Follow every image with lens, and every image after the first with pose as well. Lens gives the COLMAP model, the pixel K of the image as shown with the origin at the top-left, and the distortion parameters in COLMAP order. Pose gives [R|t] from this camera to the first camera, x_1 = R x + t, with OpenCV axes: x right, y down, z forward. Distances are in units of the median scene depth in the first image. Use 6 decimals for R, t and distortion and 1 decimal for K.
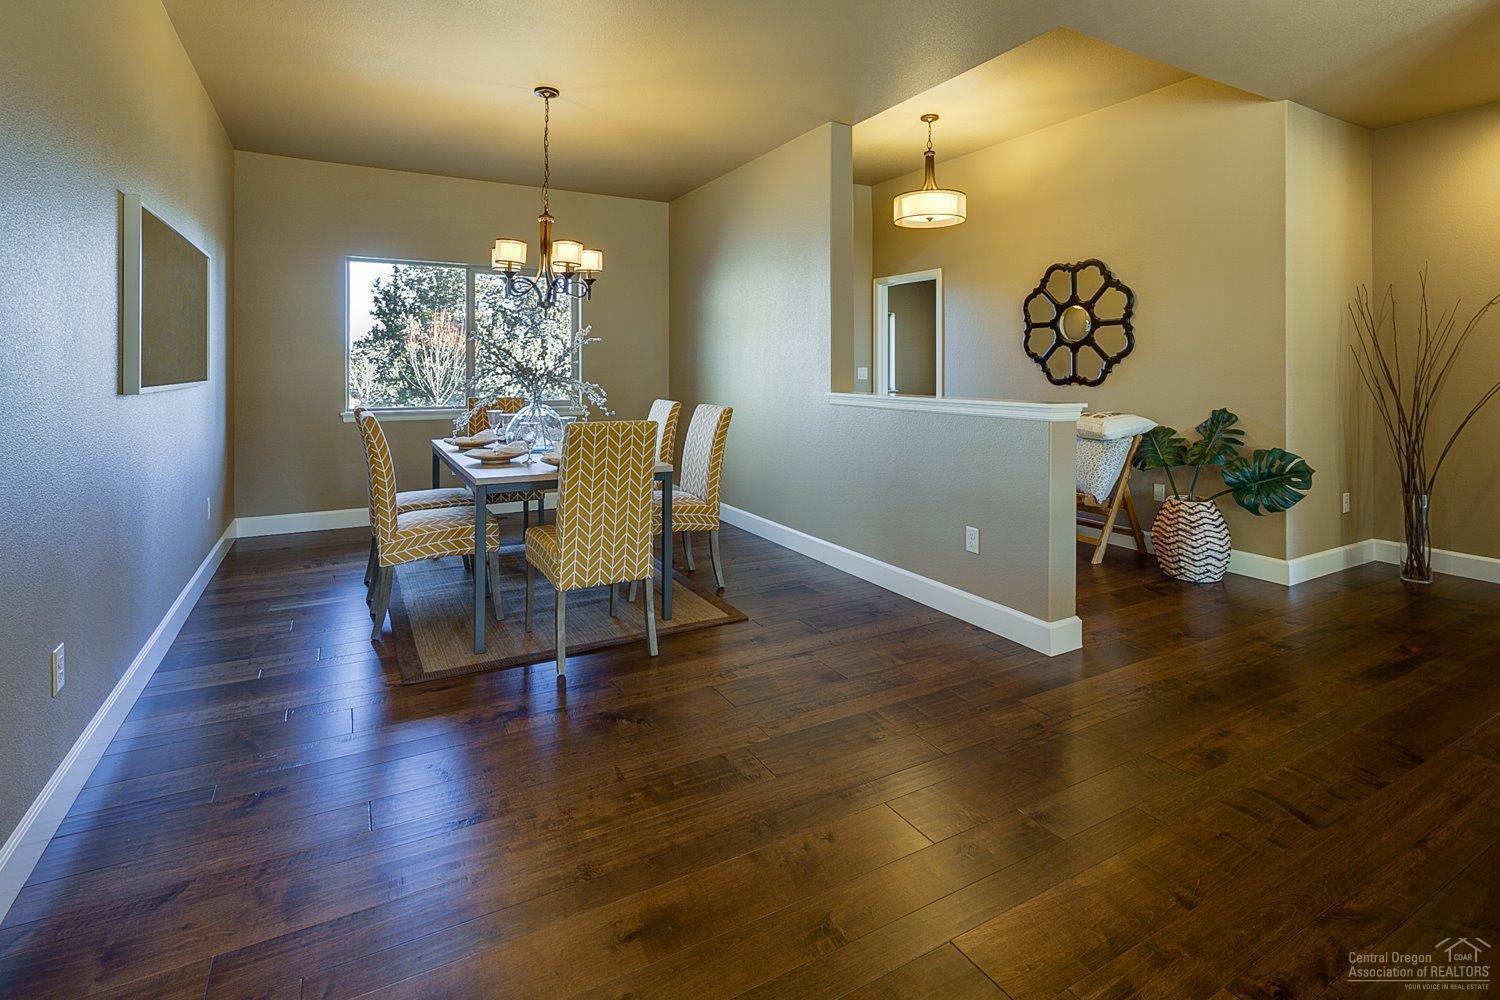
lens RADIAL K [[729.9, 0, 750.6], [0, 729.9, 367.5], [0, 0, 1]] dist [-0.000259, -0.000580]
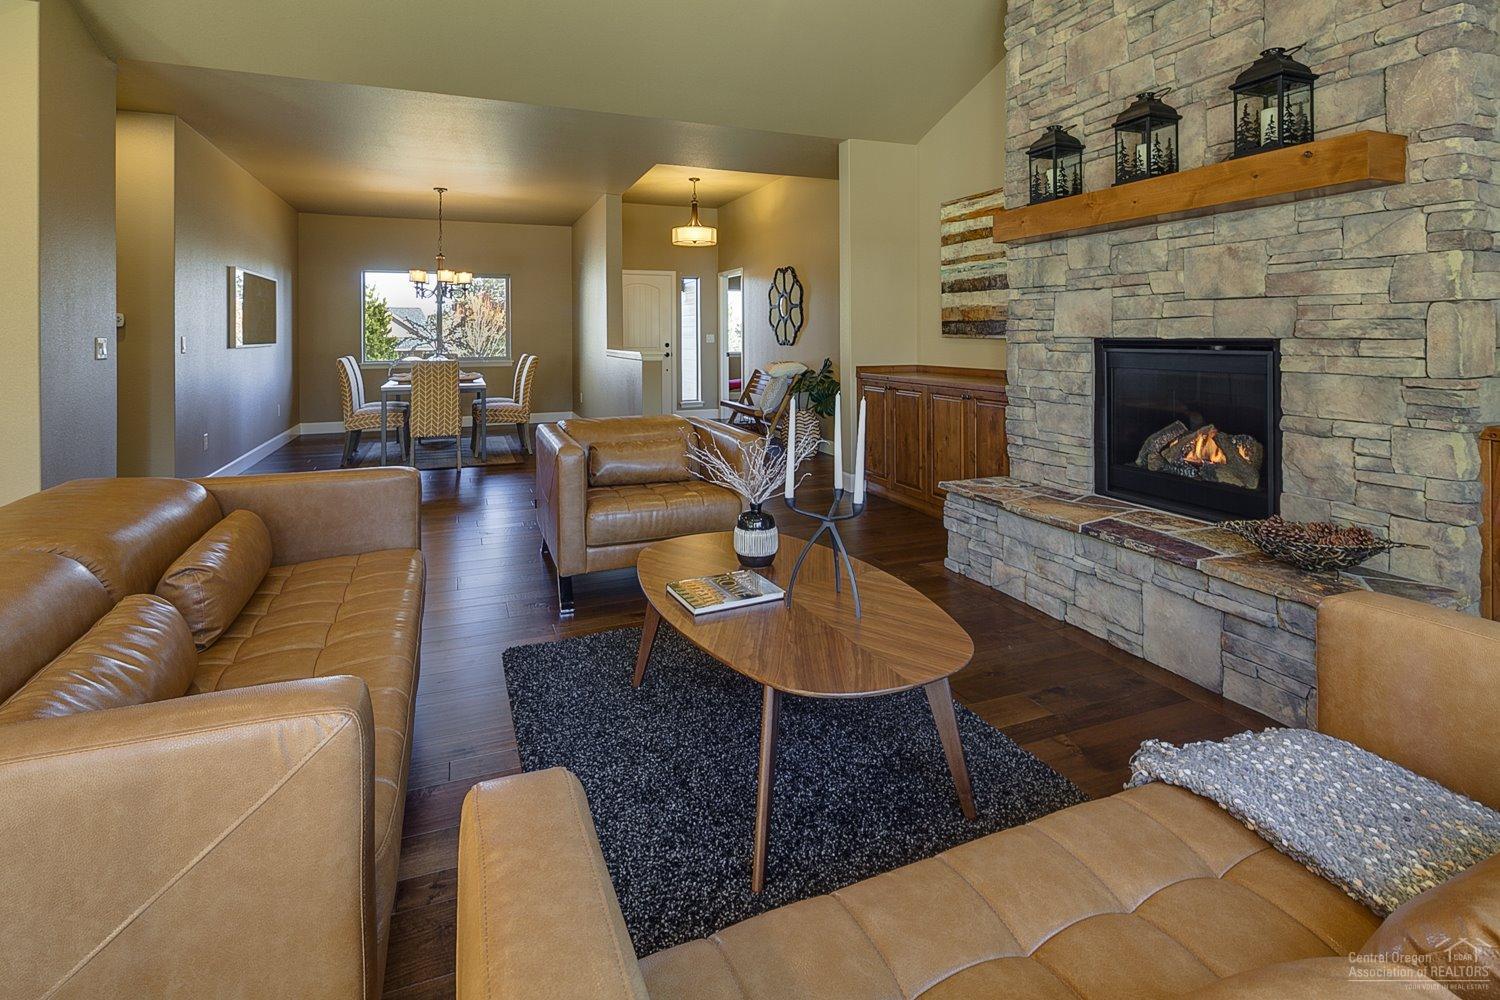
lens RADIAL K [[732.3, 0, 749.3], [0, 732.3, 333.1], [0, 0, 1]] dist [-0.000019, 0.000100]
pose [[0.991521, -0.005603, -0.129824, 0.661810], [0.005432, 0.999984, -0.001669, 0.000617], [0.129832, 0.000949, 0.991536, -0.675545]]
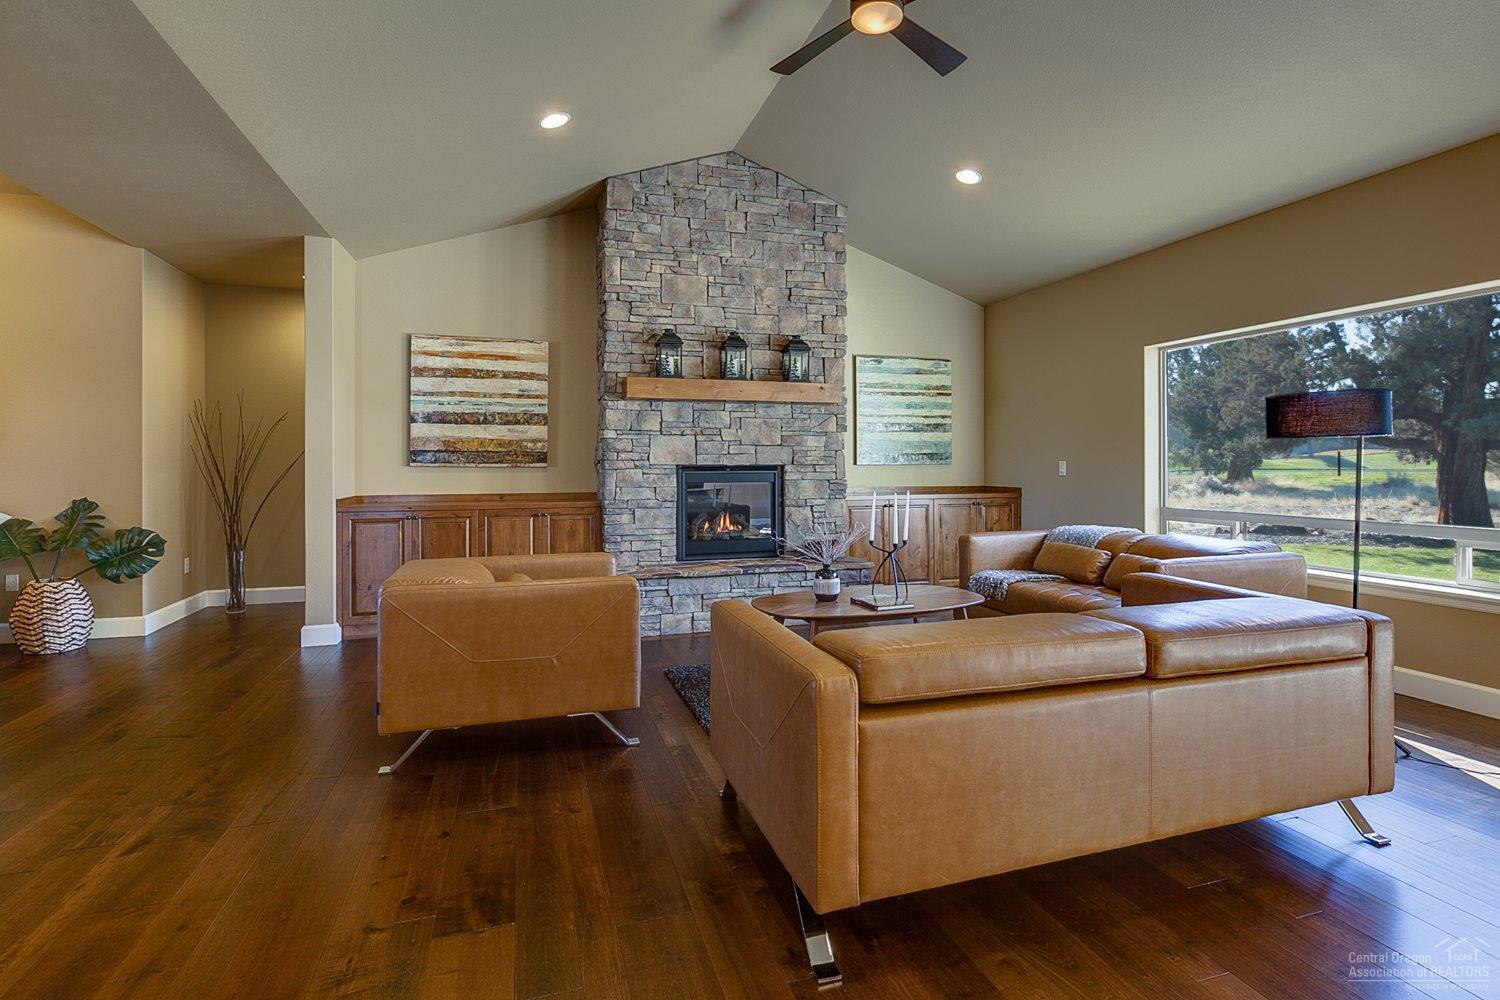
lens RADIAL K [[729.6, 0, 754.8], [0, 729.6, 459.9], [0, 0, 1]] dist [-0.000036, -0.000364]
pose [[0.201806, 0.001143, 0.979425, -0.250146], [0.001261, 0.999998, -0.001427, -0.000571], [-0.979425, 0.001523, 0.201804, -0.251429]]
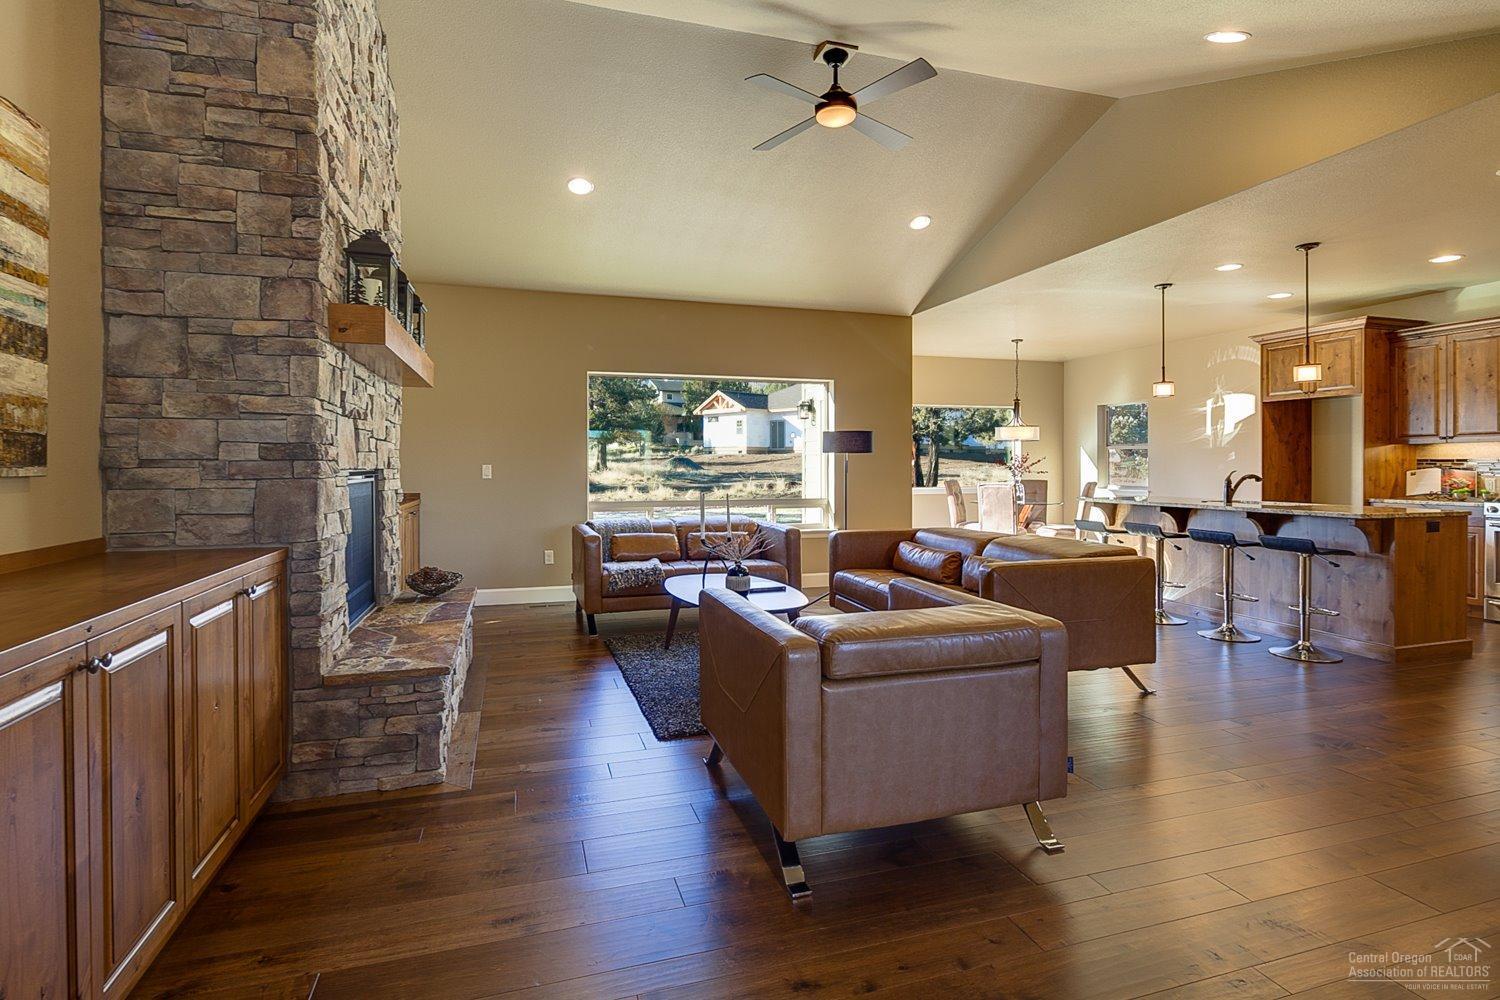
lens RADIAL K [[742.3, 0, 746.8], [0, 742.3, 471.1], [0, 0, 1]] dist [-0.000597, -0.000647]
pose [[-0.977079, -0.002735, 0.212859, 0.396011], [-0.001159, 0.999971, 0.007532, 0.001441], [-0.212873, 0.007113, -0.977054, 0.723082]]
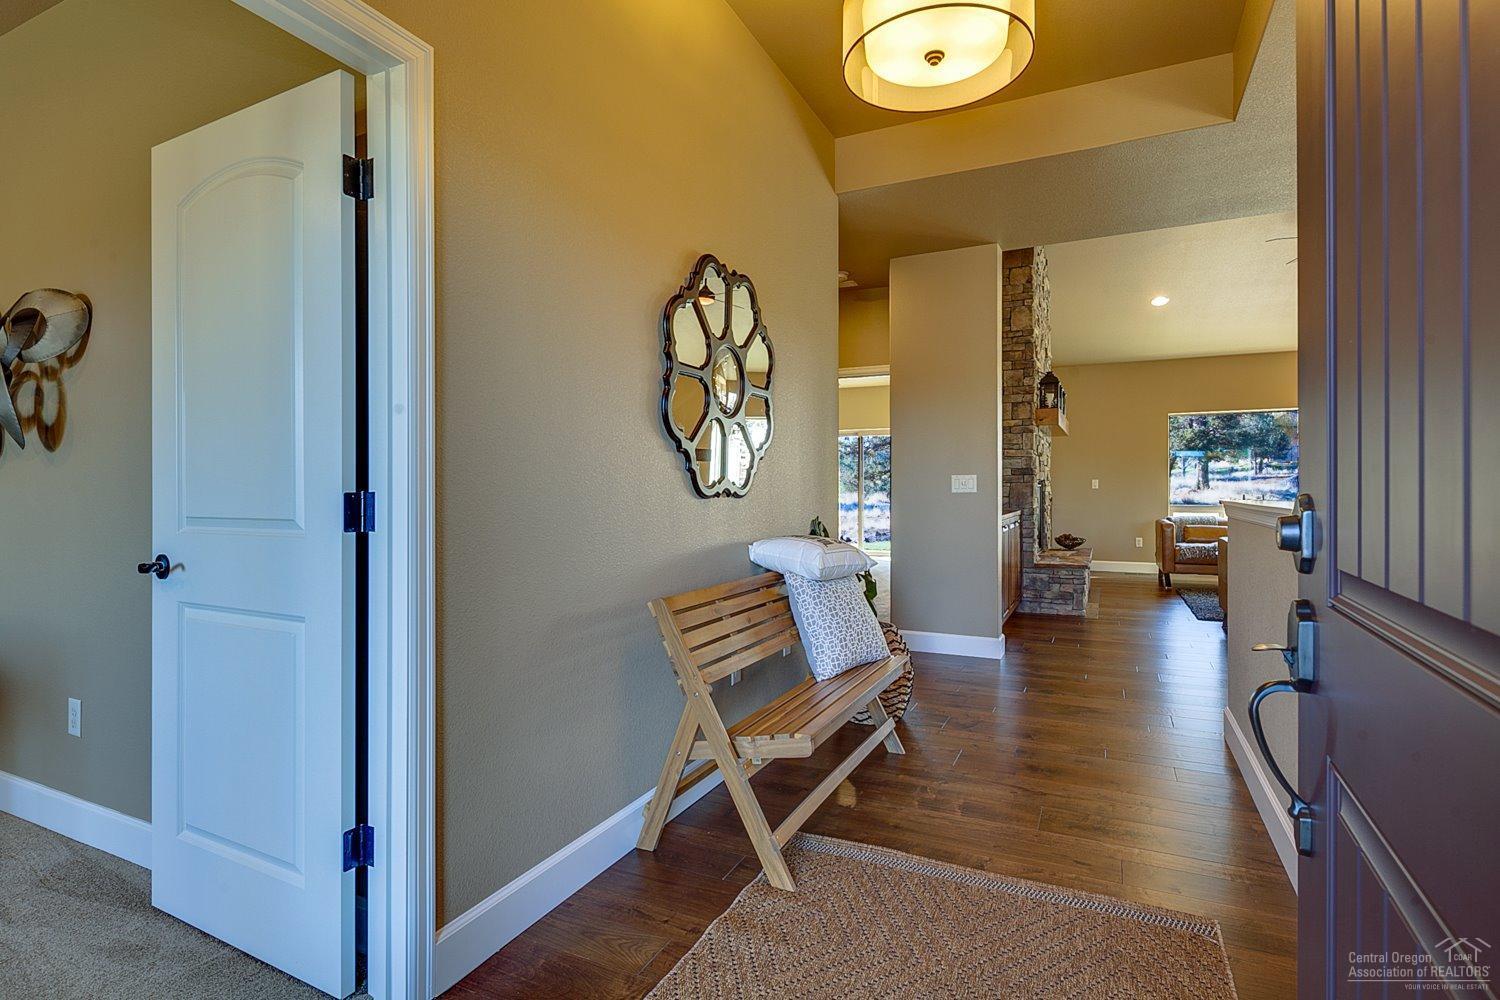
lens RADIAL K [[745.6, 0, 755.0], [0, 745.6, 487.6], [0, 0, 1]] dist [-0.002133, -0.000196]
pose [[-0.574457, -0.001572, 0.818533, -0.023931], [0.000115, 0.999998, 0.002002, 0.019304], [-0.818535, 0.001244, -0.574456, 1.499958]]
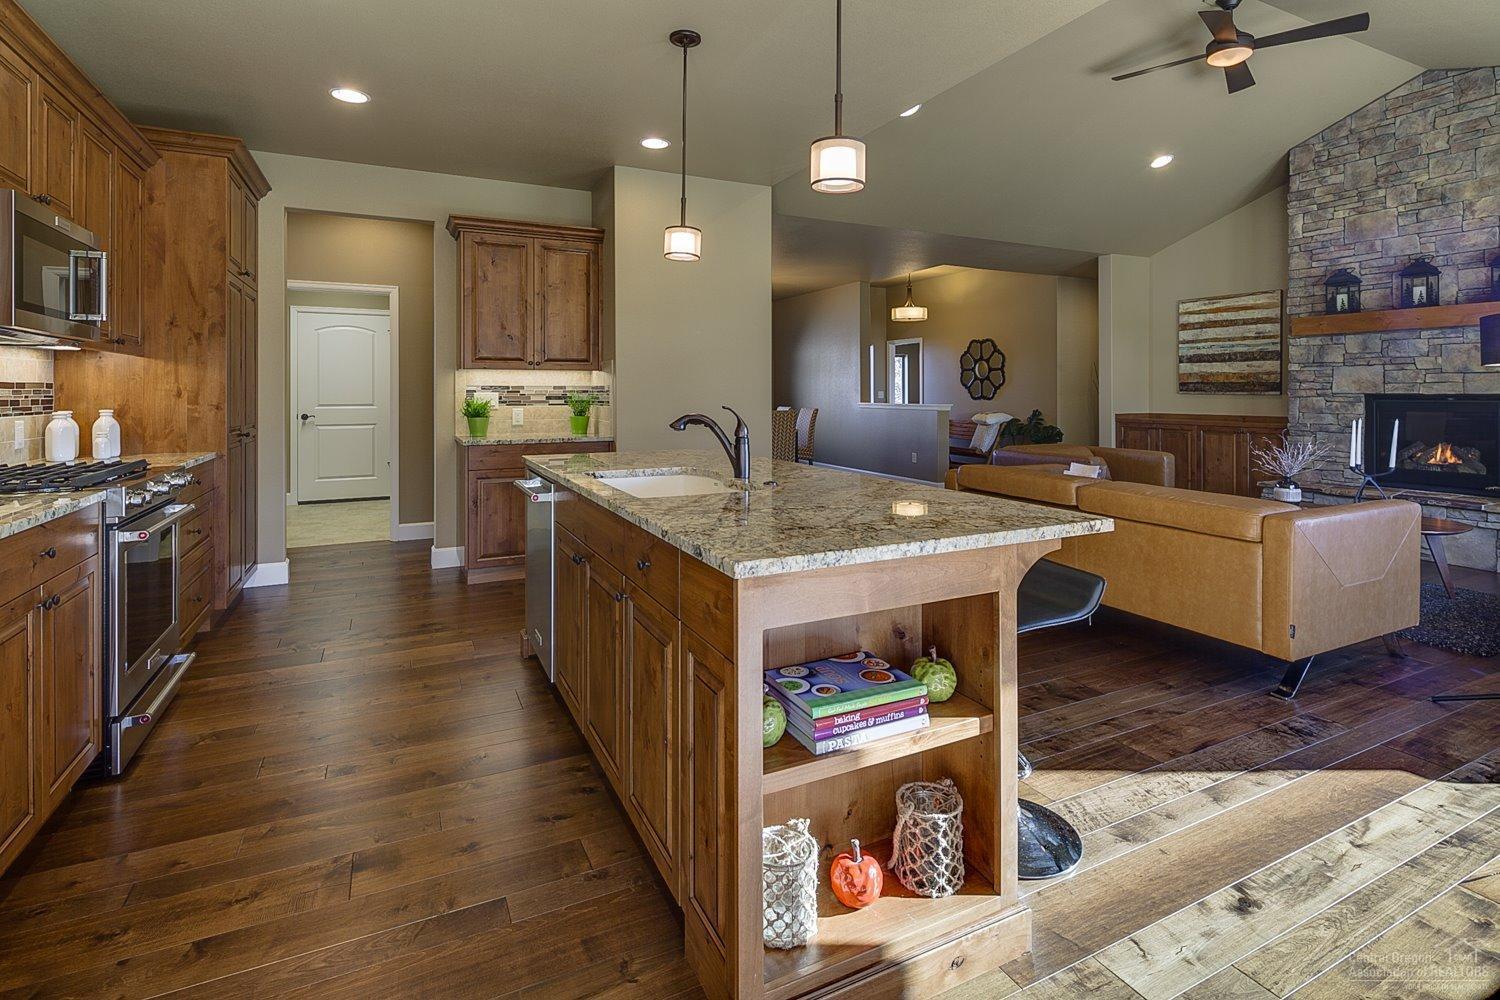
lens RADIAL K [[726.9, 0, 756.2], [0, 726.9, 391.8], [0, 0, 1]] dist [-0.001917, -0.000867]
pose [[0.998649, -0.003872, -0.051827, -0.089517], [0.003922, 0.999992, 0.000871, -0.002557], [0.051823, -0.001073, 0.998656, -1.211724]]
